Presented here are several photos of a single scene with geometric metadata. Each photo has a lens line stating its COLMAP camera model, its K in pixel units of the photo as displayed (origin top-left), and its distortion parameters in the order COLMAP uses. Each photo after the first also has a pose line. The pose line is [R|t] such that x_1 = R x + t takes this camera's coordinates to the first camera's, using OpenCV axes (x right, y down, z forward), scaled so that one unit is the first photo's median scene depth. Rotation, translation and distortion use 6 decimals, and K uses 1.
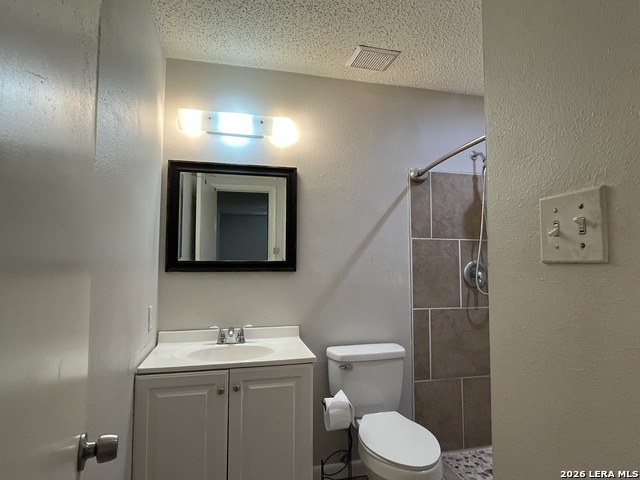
lens RADIAL K [[373.8, 0, 318.7], [0, 373.8, 237.6], [0, 0, 1]] dist [0.003234, 0.001643]
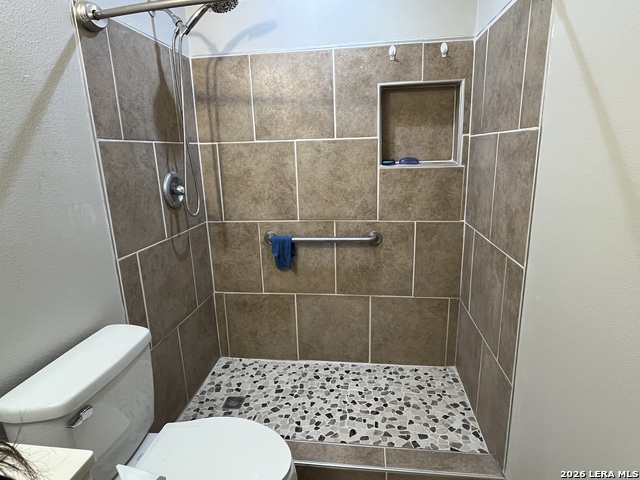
lens RADIAL K [[373.8, 0, 320.7], [0, 373.8, 239.8], [0, 0, 1]] dist [0.003234, 0.001643]
pose [[0.375415, -0.233755, 0.896896, -0.159360], [-0.018737, 0.965563, 0.259494, -0.005195], [-0.926668, -0.114223, 0.358107, 0.463275]]
